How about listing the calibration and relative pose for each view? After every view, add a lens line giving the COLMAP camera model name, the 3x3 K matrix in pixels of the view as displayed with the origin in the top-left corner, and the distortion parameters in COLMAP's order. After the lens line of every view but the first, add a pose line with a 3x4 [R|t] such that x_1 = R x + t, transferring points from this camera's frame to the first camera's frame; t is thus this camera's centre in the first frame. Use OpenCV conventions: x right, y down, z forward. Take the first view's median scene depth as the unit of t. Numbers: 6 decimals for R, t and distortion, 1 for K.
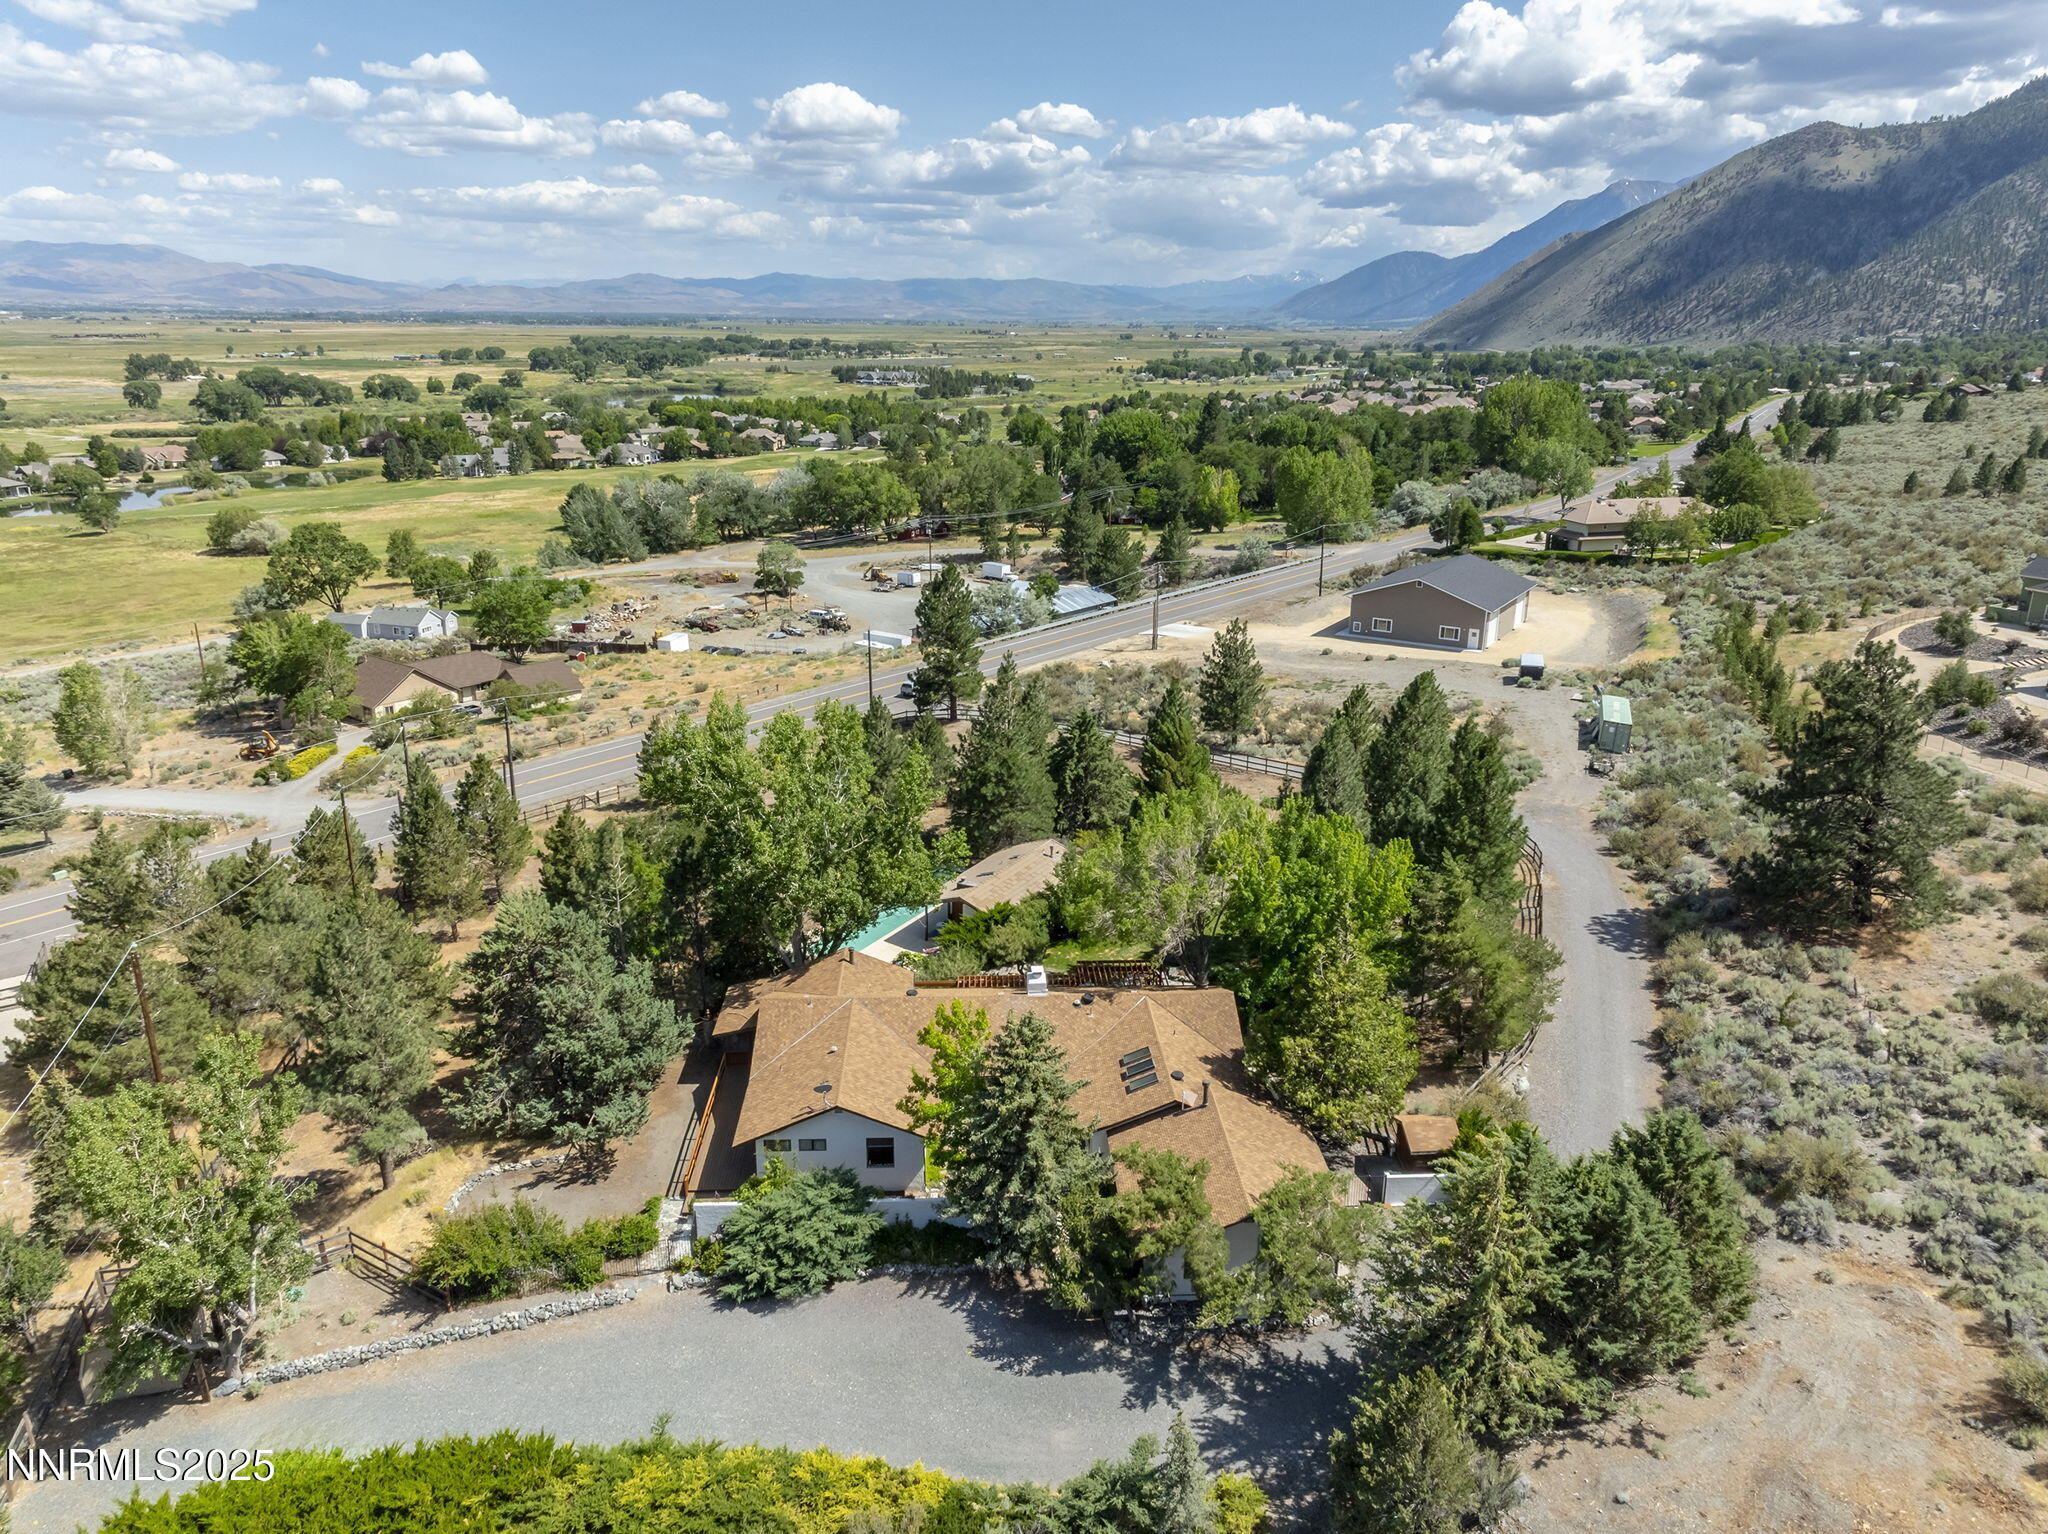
lens RADIAL K [[1381.2, 0, 1029.6], [0, 1381.2, 753.3], [0, 0, 1]] dist [-0.028935, 0.027007]
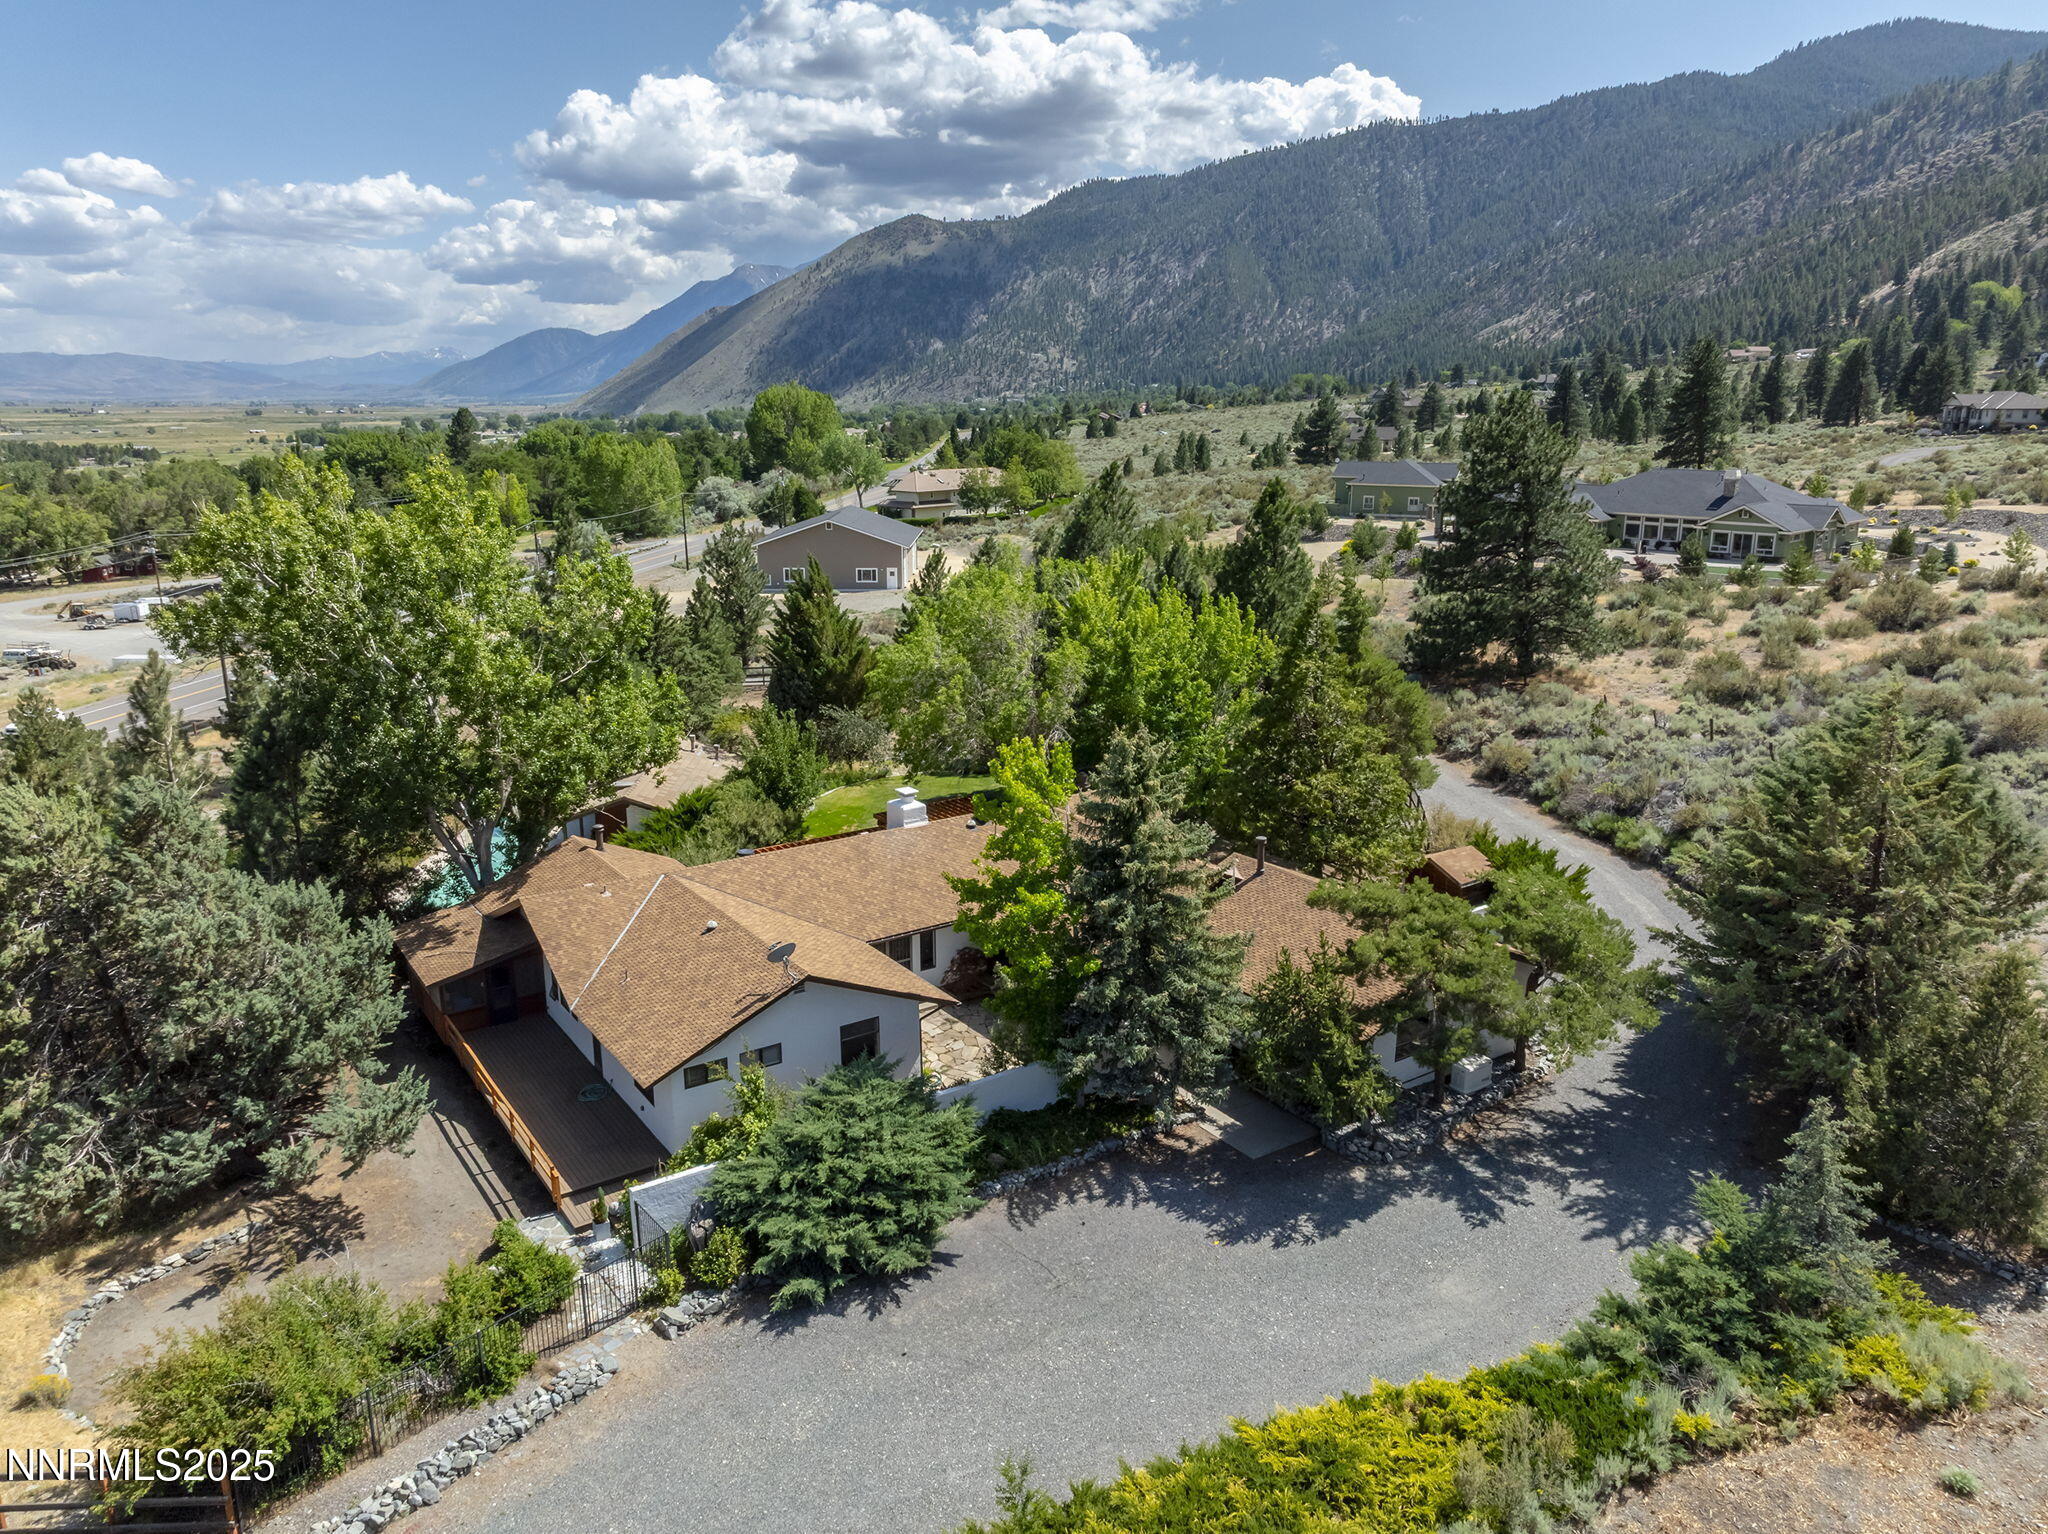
lens RADIAL K [[1407.9, 0, 1018.5], [0, 1407.9, 742.4], [0, 0, 1]] dist [-0.023481, 0.021993]
pose [[0.853865, -0.130665, 0.503827, -0.333429], [0.157300, 0.987495, -0.010484, 0.162567], [-0.496157, 0.088203, 0.863741, 0.378216]]
